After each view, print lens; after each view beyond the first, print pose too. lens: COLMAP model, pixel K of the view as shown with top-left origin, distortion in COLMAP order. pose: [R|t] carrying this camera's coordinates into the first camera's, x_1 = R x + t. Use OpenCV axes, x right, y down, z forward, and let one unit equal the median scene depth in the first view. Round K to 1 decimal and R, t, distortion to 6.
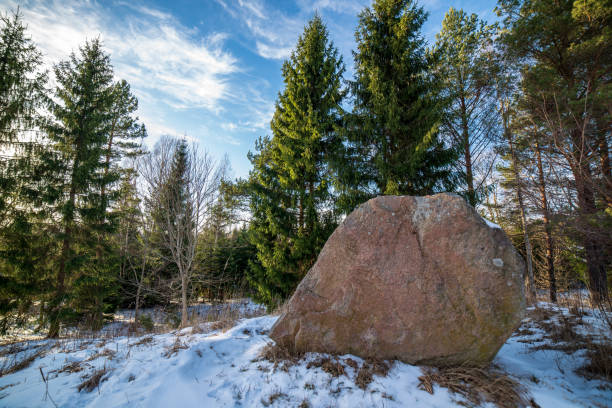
lens RADIAL K [[247.0, 0, 306.0], [0, 247.0, 204.0], [0, 0, 1]] dist [-0.096732, 0.031764]
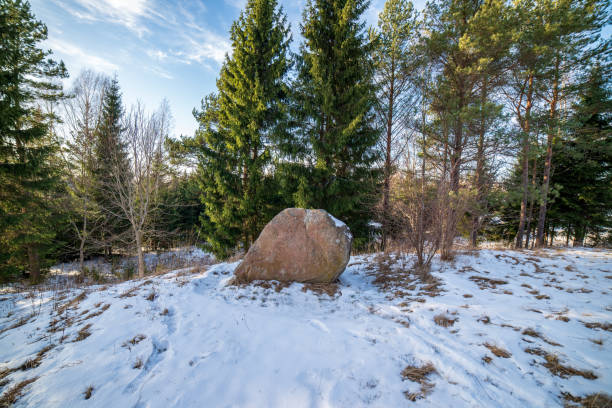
lens RADIAL K [[247.0, 0, 306.0], [0, 247.0, 204.0], [0, 0, 1]] dist [-0.096732, 0.031764]
pose [[0.973283, 0.012618, 0.229260, -0.007697], [-0.060362, 0.977428, 0.202460, -0.078314], [-0.221531, -0.210890, 0.952076, -0.158769]]
